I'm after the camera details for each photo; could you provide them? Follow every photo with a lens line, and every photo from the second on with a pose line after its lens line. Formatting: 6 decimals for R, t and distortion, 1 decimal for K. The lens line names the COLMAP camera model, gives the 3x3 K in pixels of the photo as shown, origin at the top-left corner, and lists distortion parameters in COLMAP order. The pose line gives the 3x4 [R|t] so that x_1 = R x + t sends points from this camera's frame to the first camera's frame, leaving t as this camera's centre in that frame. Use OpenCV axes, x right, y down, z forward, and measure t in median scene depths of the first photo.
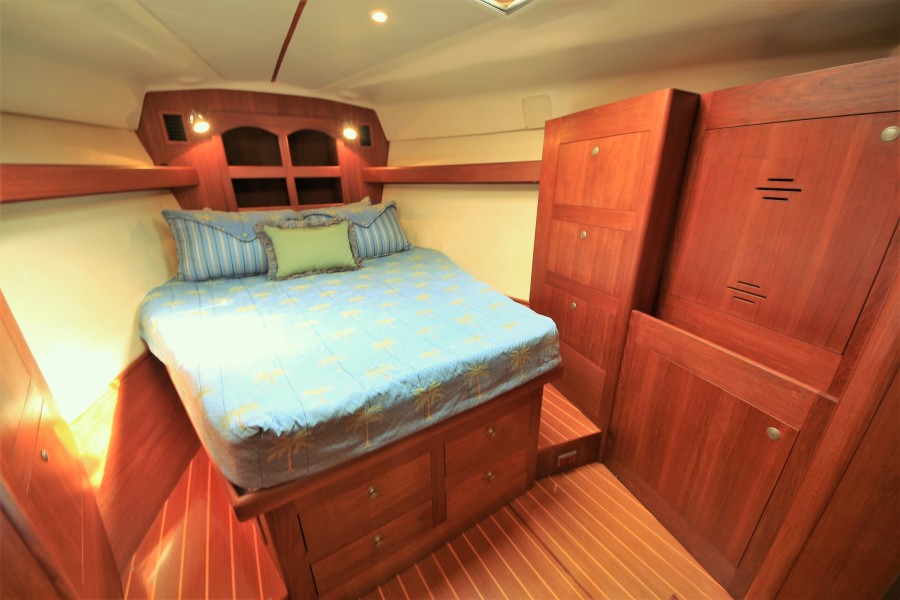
lens RADIAL K [[338.9, 0, 449.4], [0, 338.9, 305.1], [0, 0, 1]] dist [0.025381, -0.022209]
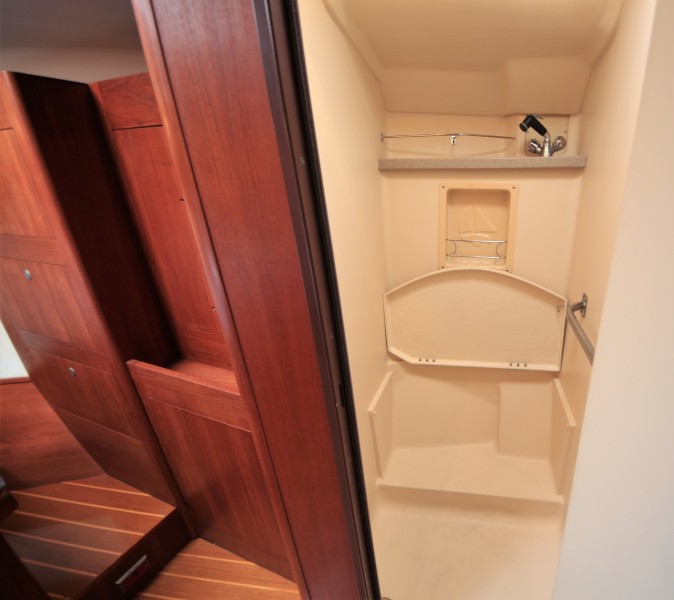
lens RADIAL K [[347.9, 0, 452.0], [0, 347.9, 301.5], [0, 0, 1]] dist [-0.021230, -0.000656]
pose [[0.618688, -0.286954, 0.731357, 0.360214], [0.280559, 0.950226, 0.135491, -0.008823], [-0.733834, 0.121361, 0.668401, -0.045553]]
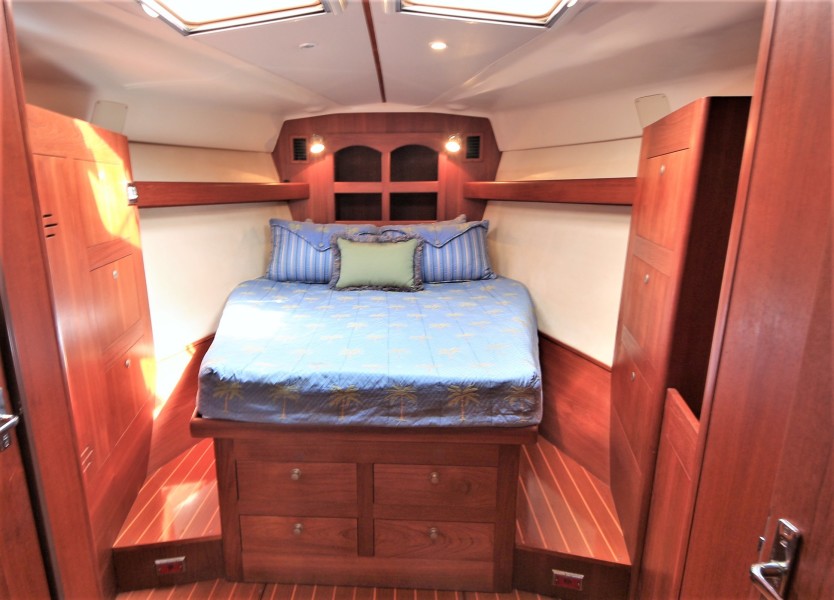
lens RADIAL K [[483.1, 0, 374.6], [0, 483.1, 303.2], [0, 0, 1]] dist [0.023871, -0.000131]
pose [[0.812532, 0.146342, -0.564247, 0.450273], [-0.213360, 0.975466, -0.054249, 0.022001], [0.542465, 0.164467, 0.823822, -0.141685]]
